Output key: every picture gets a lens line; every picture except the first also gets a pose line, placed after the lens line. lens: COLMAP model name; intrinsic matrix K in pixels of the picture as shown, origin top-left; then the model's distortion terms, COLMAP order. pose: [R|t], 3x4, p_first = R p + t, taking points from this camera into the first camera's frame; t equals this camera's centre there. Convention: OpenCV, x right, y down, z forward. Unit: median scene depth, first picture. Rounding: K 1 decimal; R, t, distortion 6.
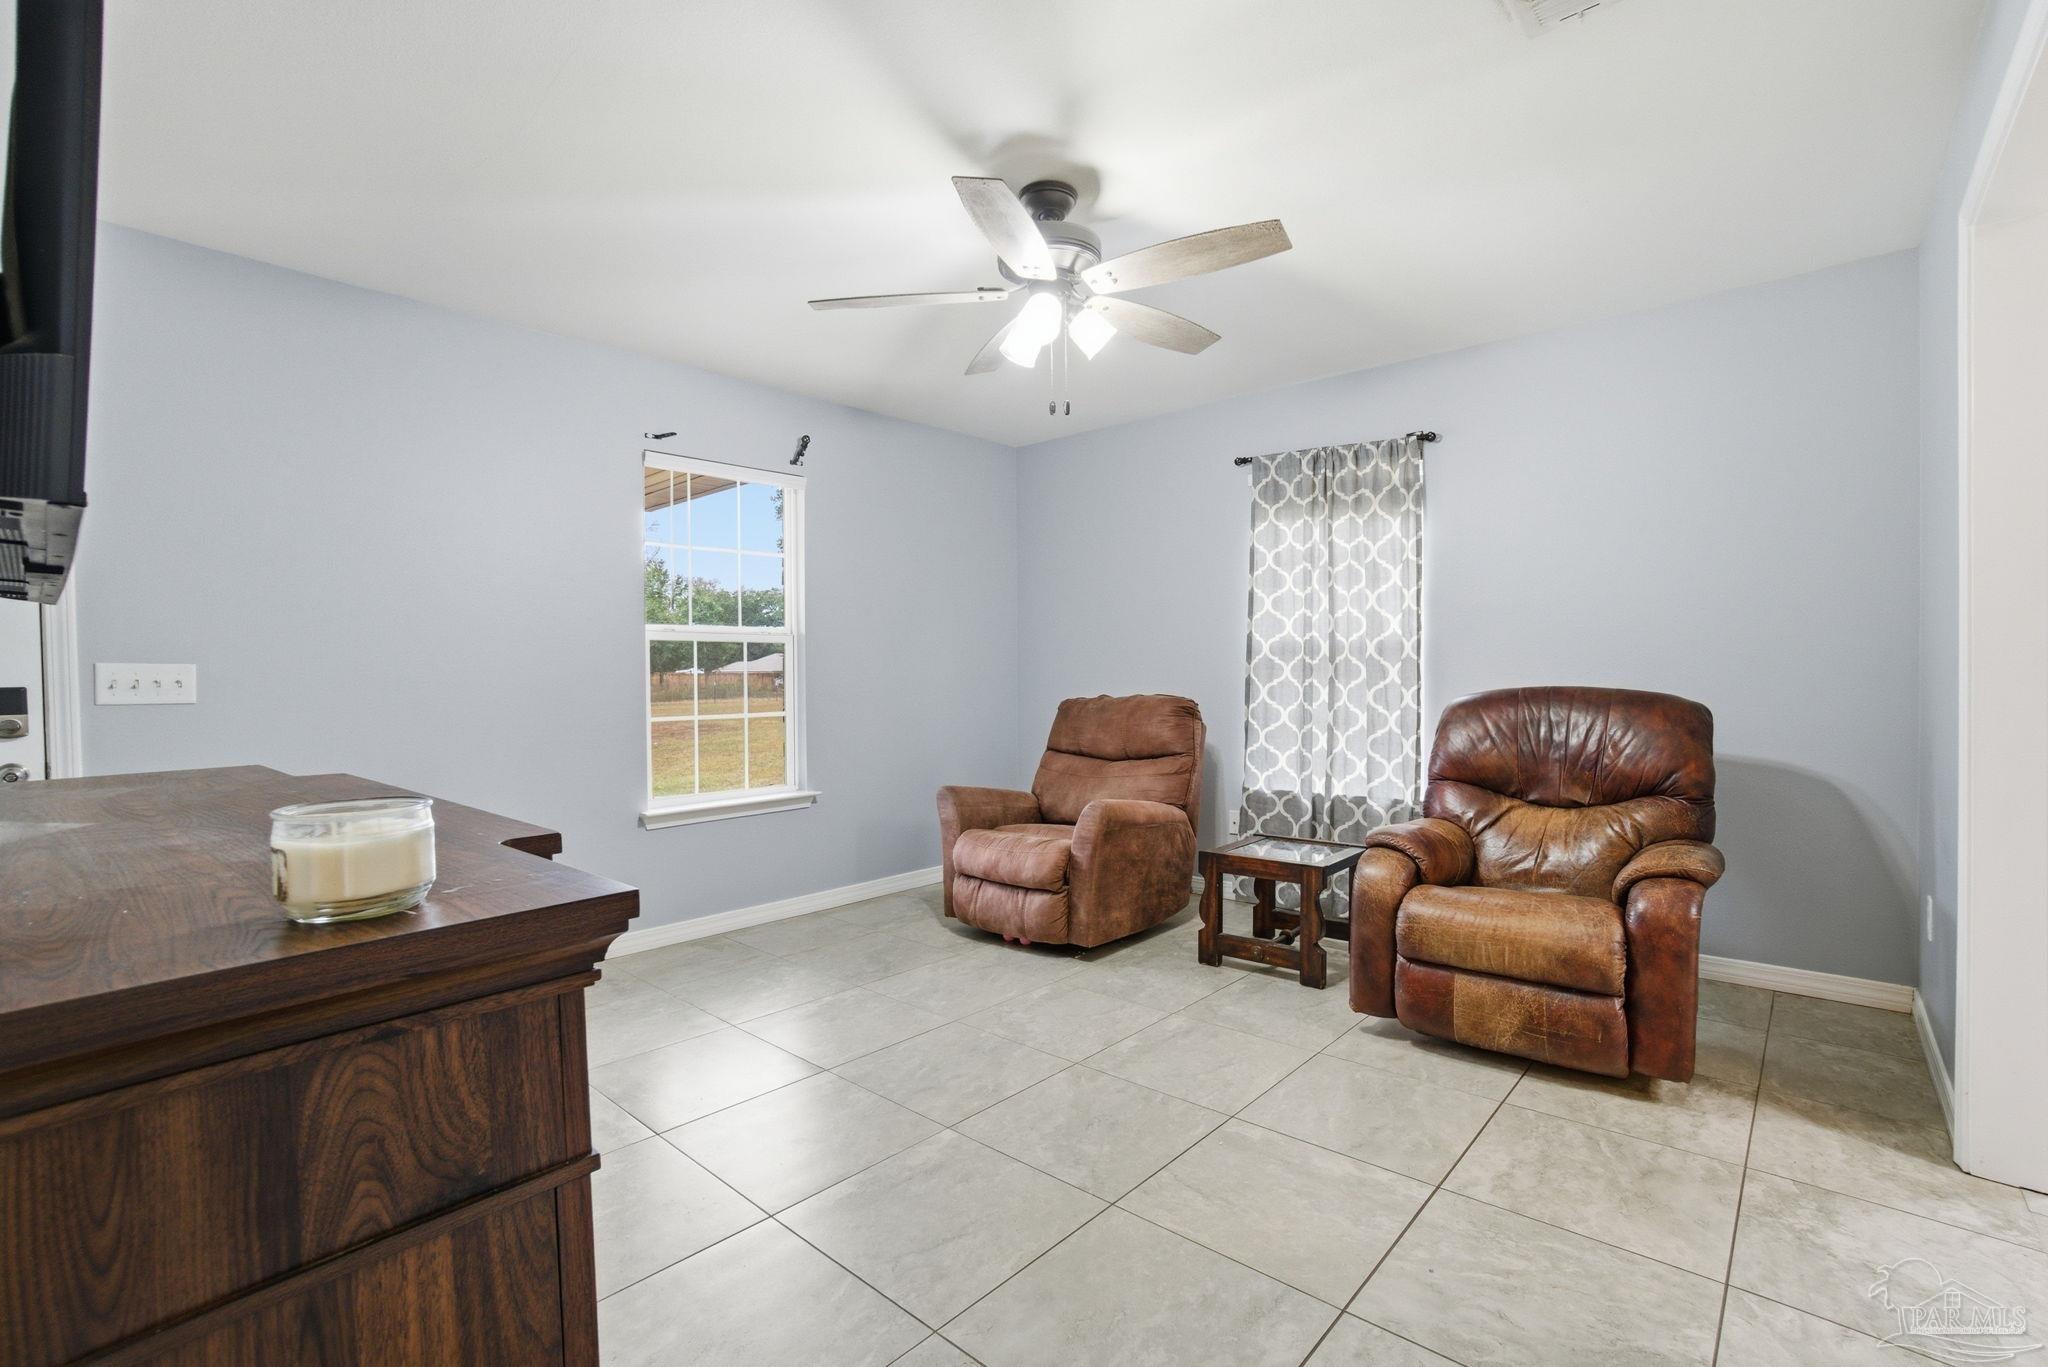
lens RADIAL K [[903.5, 0, 1031.8], [0, 903.5, 680.7], [0, 0, 1]] dist [-0.088210, 0.037724]
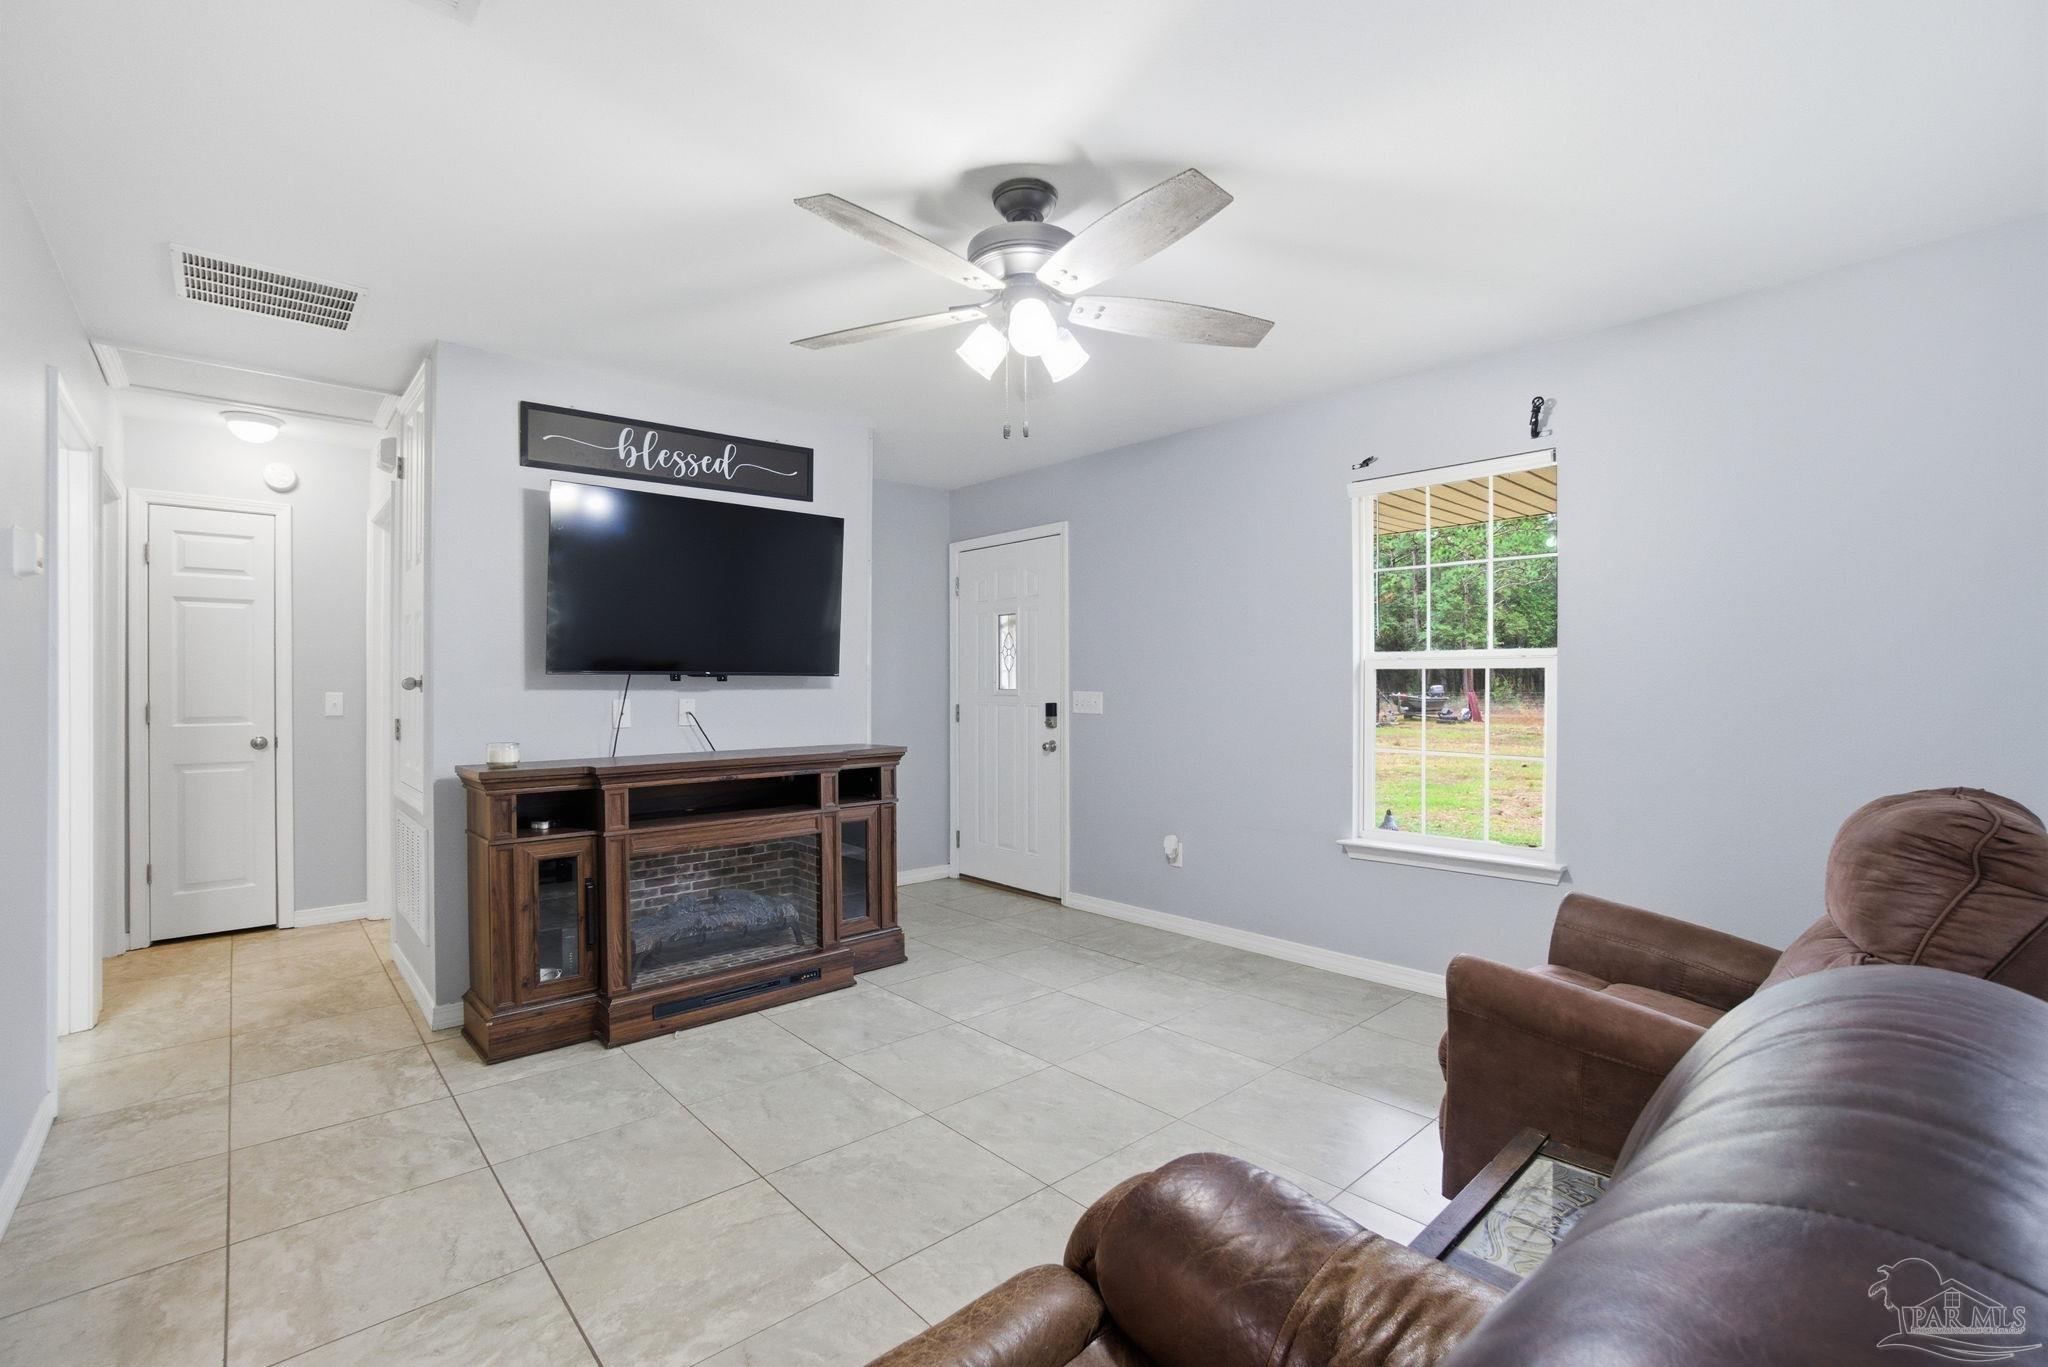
lens RADIAL K [[903.5, 0, 1031.8], [0, 903.5, 680.7], [0, 0, 1]] dist [-0.088210, 0.037724]
pose [[-0.087926, 0.007217, -0.996101, 0.595194], [-0.005364, 0.999956, 0.007719, -0.038961], [0.996113, 0.006022, -0.087883, 0.709059]]
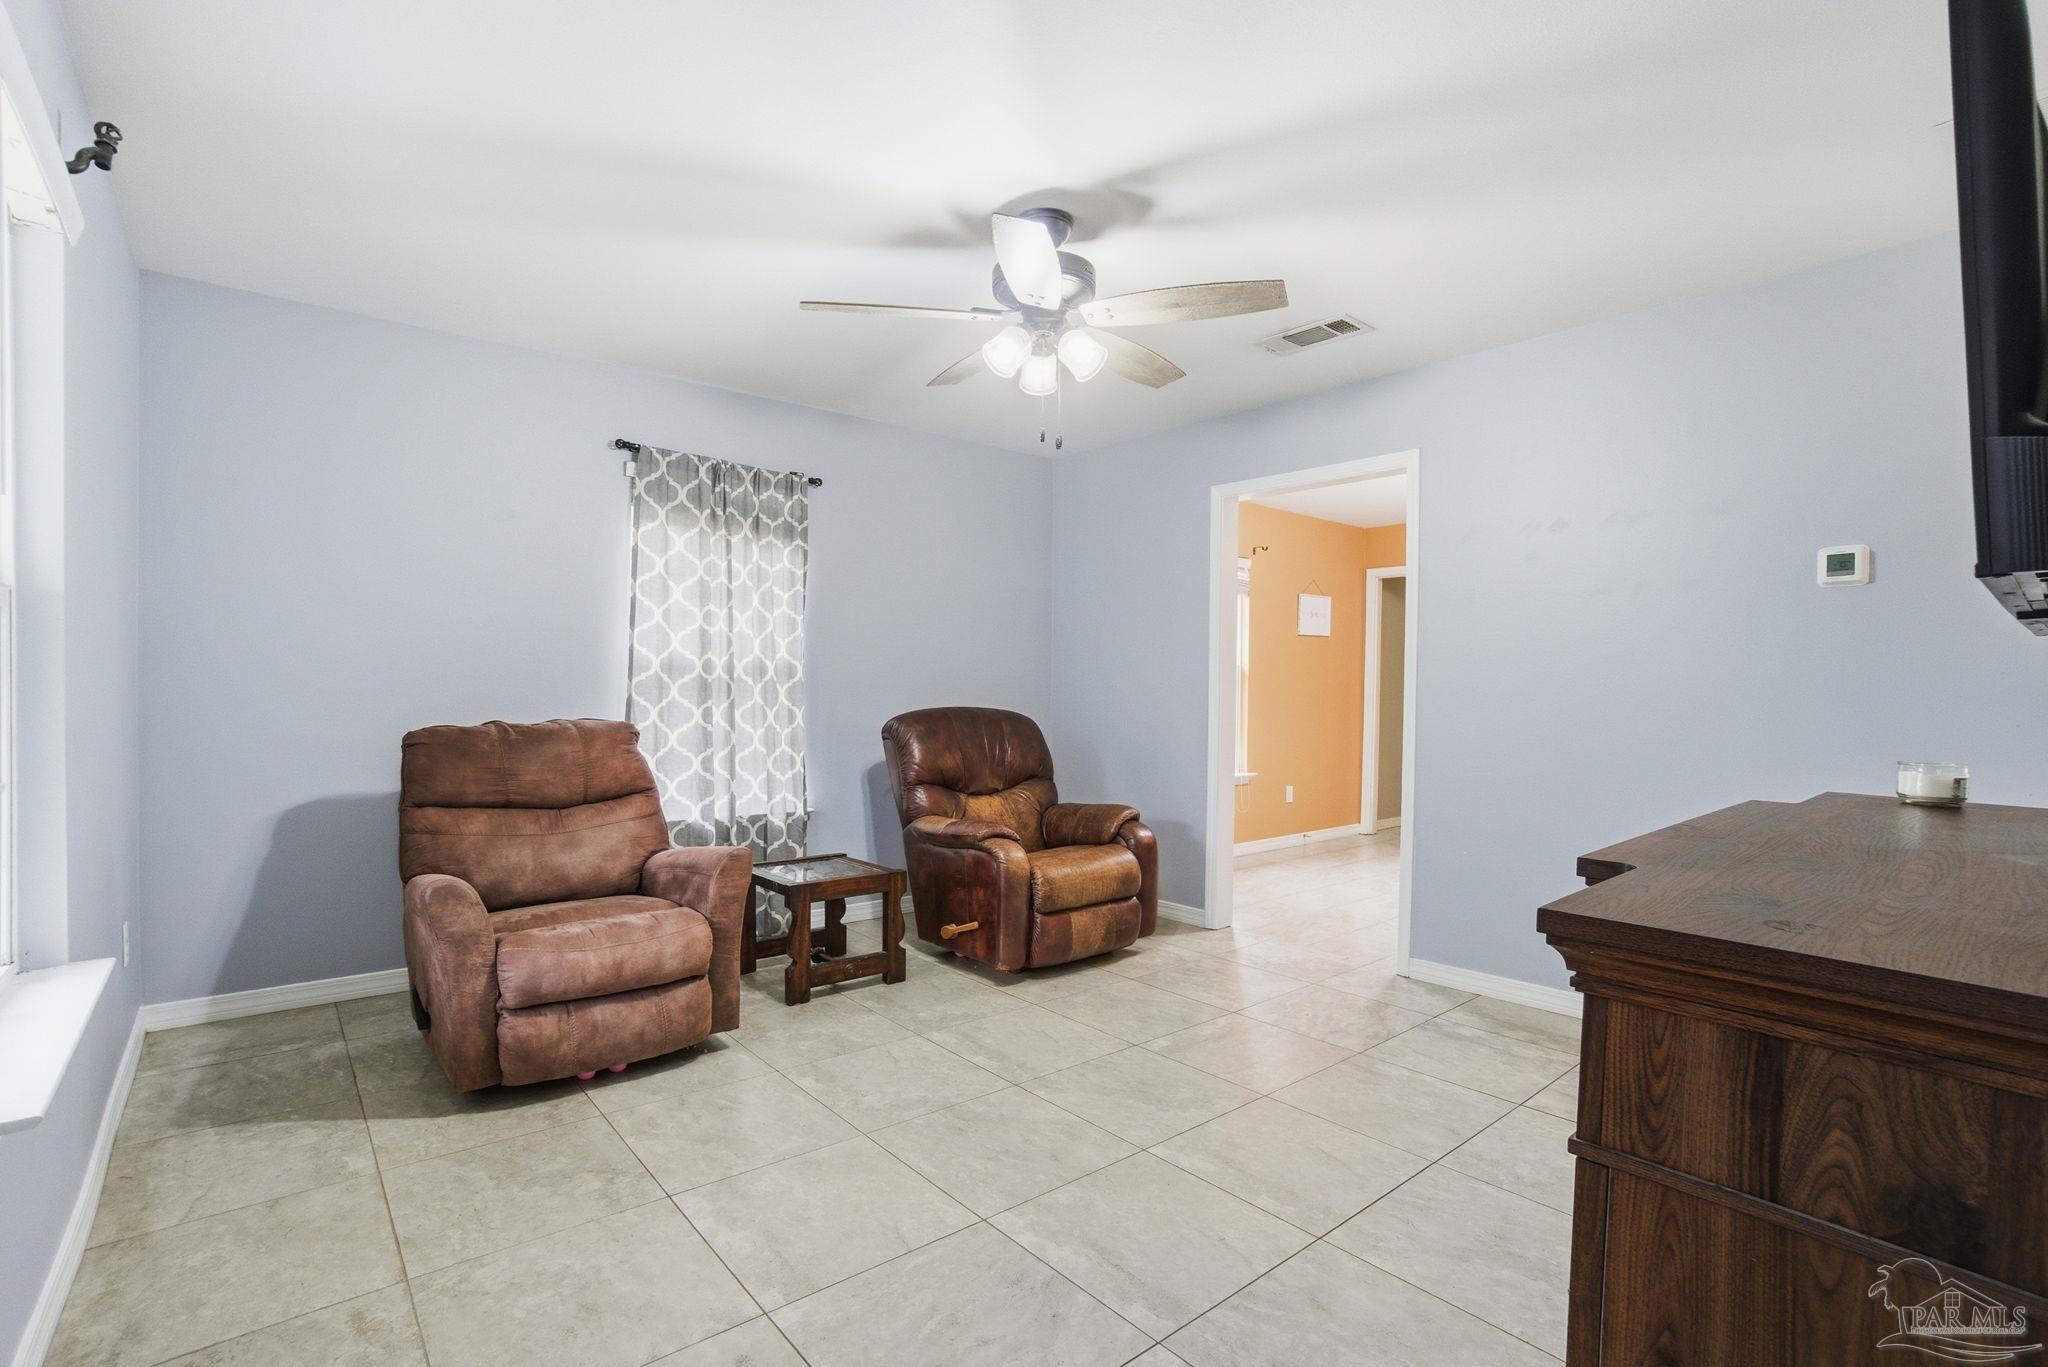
lens RADIAL K [[953.4, 0, 992.7], [0, 953.4, 698.2], [0, 0, 1]] dist [-0.060243, 0.000126]
pose [[0.165420, 0.001647, 0.986222, -0.679423], [-0.006917, 0.999976, -0.000510, -0.005086], [-0.986199, -0.006738, 0.165427, 0.573093]]
